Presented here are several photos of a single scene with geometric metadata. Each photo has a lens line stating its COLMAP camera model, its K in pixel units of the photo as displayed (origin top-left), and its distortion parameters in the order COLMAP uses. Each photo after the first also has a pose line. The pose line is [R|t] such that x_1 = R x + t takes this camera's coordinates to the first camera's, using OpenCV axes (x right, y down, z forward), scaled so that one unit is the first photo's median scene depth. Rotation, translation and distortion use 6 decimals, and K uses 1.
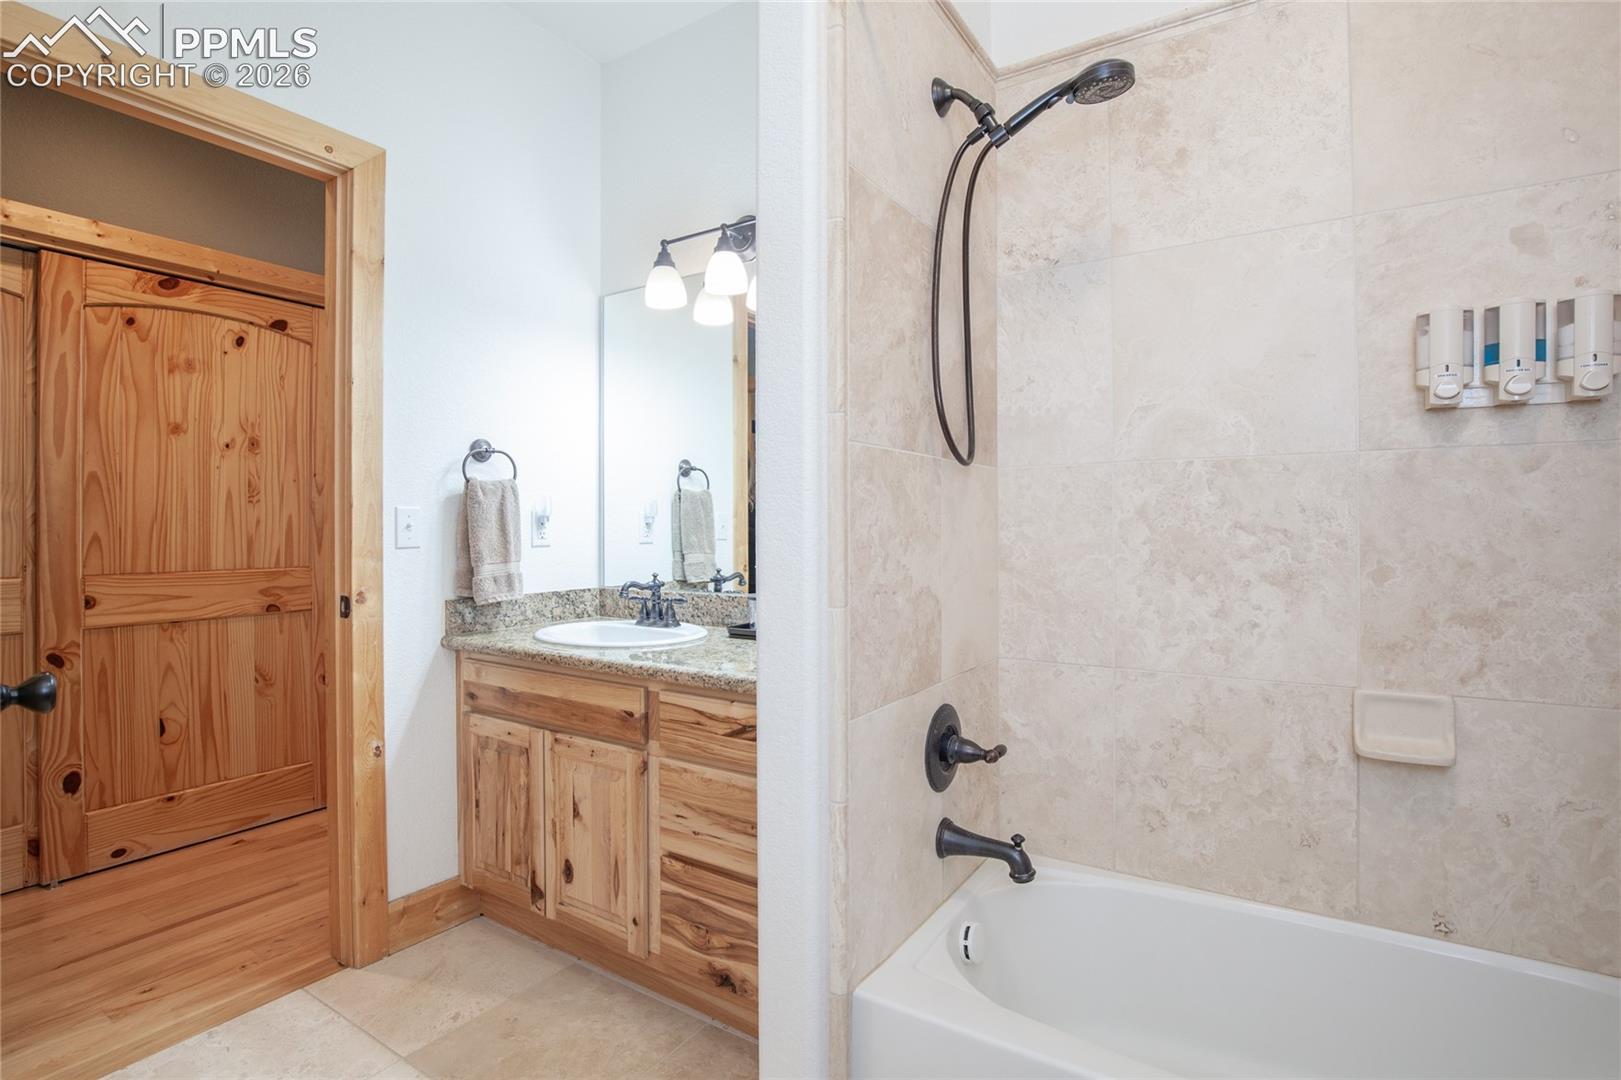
lens RADIAL K [[764.8, 0, 809.5], [0, 764.8, 562.0], [0, 0, 1]] dist [-0.026313, 0.000881]
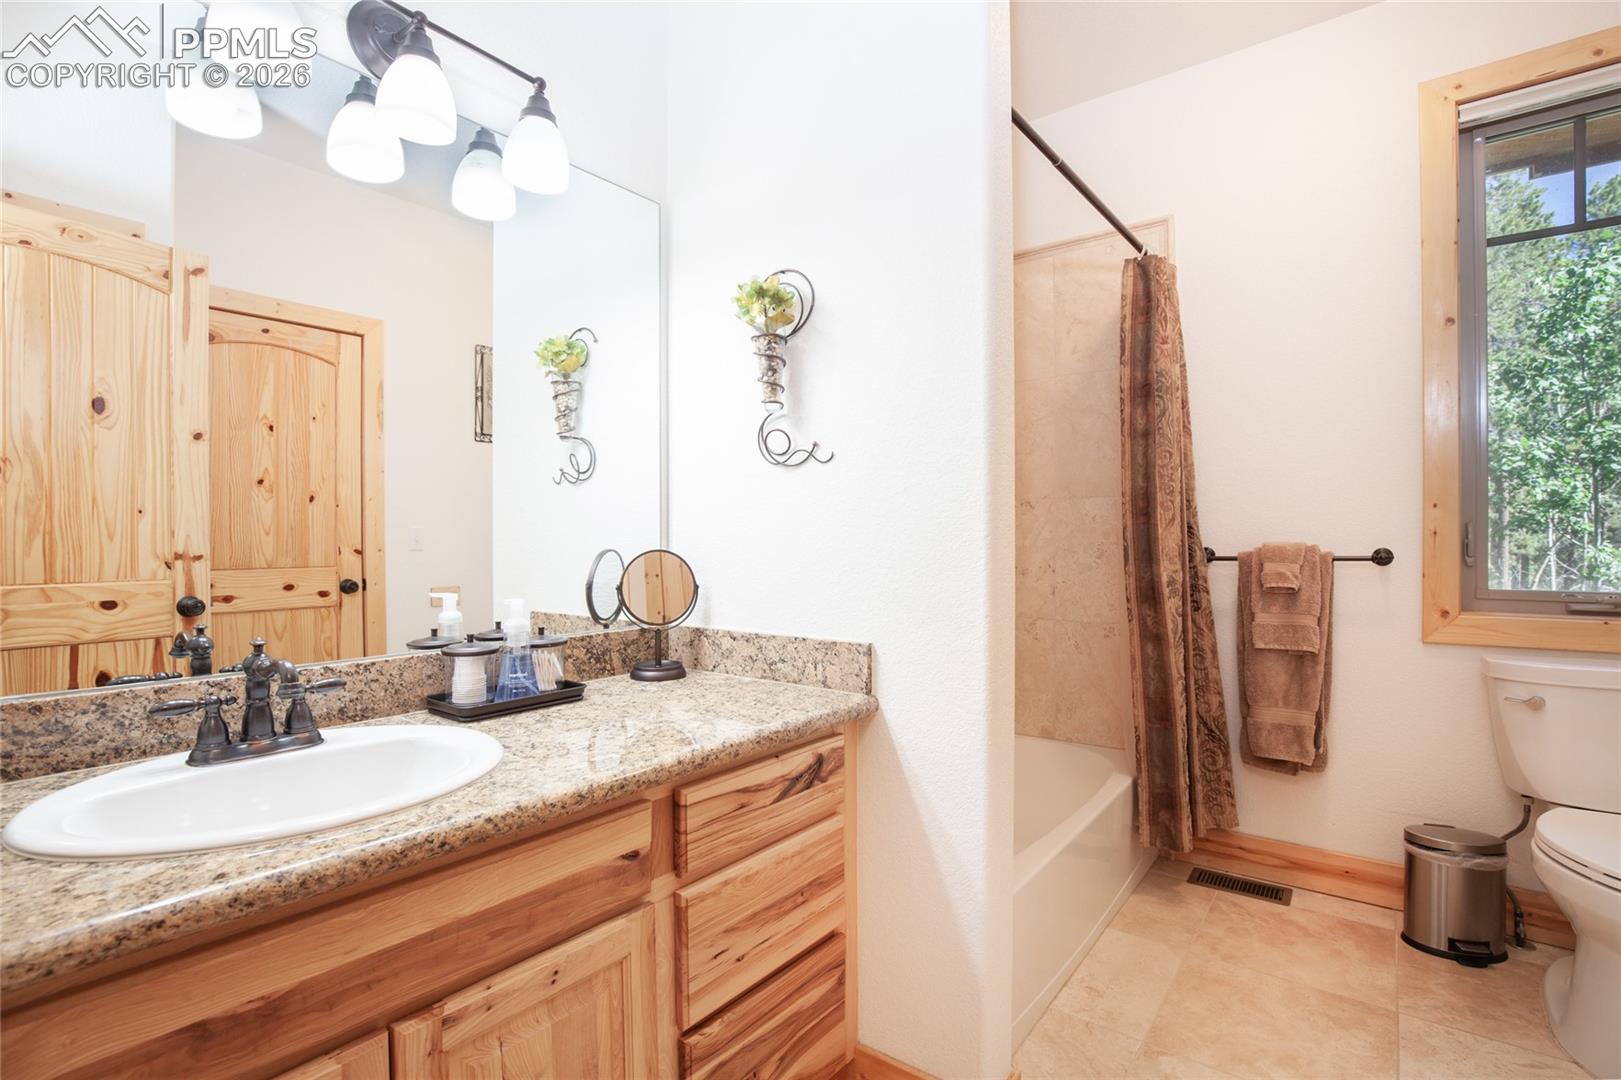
lens RADIAL K [[742.3, 0, 818.4], [0, 742.3, 532.2], [0, 0, 1]] dist [-0.030707, 0.000512]
pose [[0.086098, 0.002609, 0.996283, -0.822755], [0.033198, 0.999434, -0.005486, -0.046307], [-0.995733, 0.033547, 0.085963, 0.824323]]
